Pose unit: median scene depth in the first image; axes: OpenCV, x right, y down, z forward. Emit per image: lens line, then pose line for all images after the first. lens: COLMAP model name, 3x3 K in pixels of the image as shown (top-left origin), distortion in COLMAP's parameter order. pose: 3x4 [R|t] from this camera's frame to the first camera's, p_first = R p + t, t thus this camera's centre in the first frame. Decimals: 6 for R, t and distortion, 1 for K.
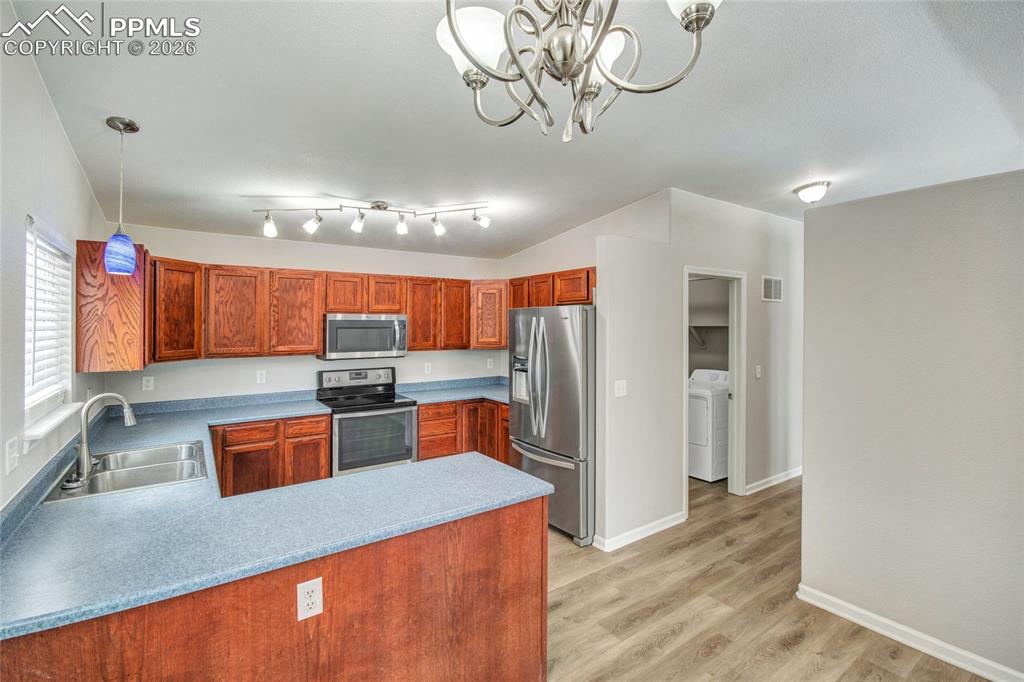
lens RADIAL K [[457.6, 0, 517.1], [0, 457.6, 319.8], [0, 0, 1]] dist [-0.003800, -0.002289]
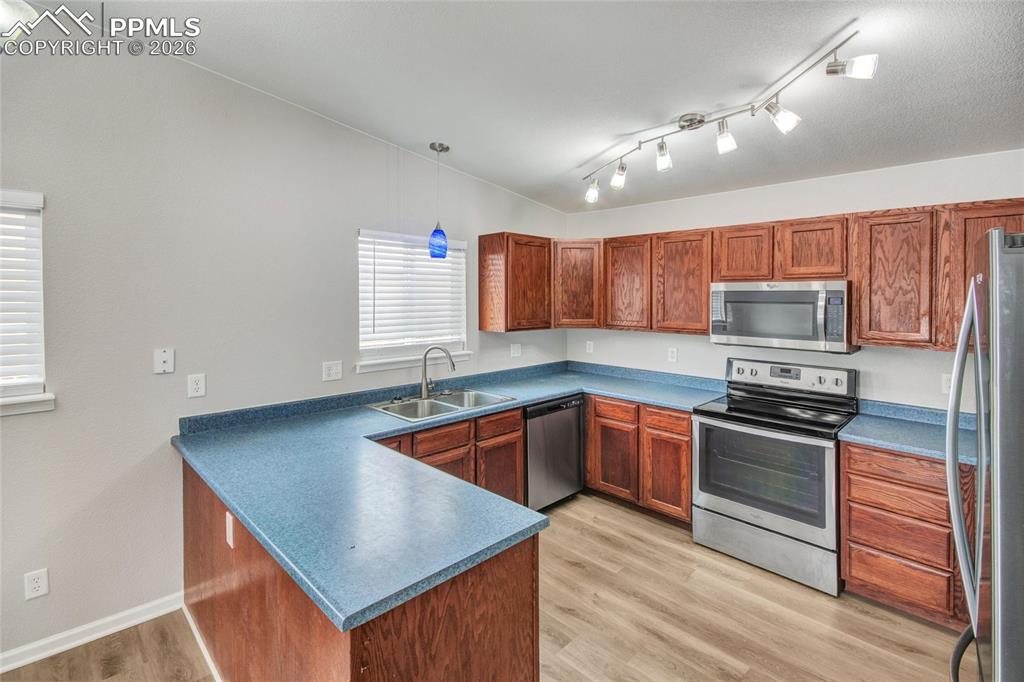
lens RADIAL K [[457.6, 0, 503.6], [0, 457.6, 302.6], [0, 0, 1]] dist [-0.003800, -0.002289]
pose [[0.162355, 0.013827, -0.986635, 0.280057], [0.003085, 0.999890, 0.014520, 0.007270], [0.986728, -0.005401, 0.162295, 0.526532]]
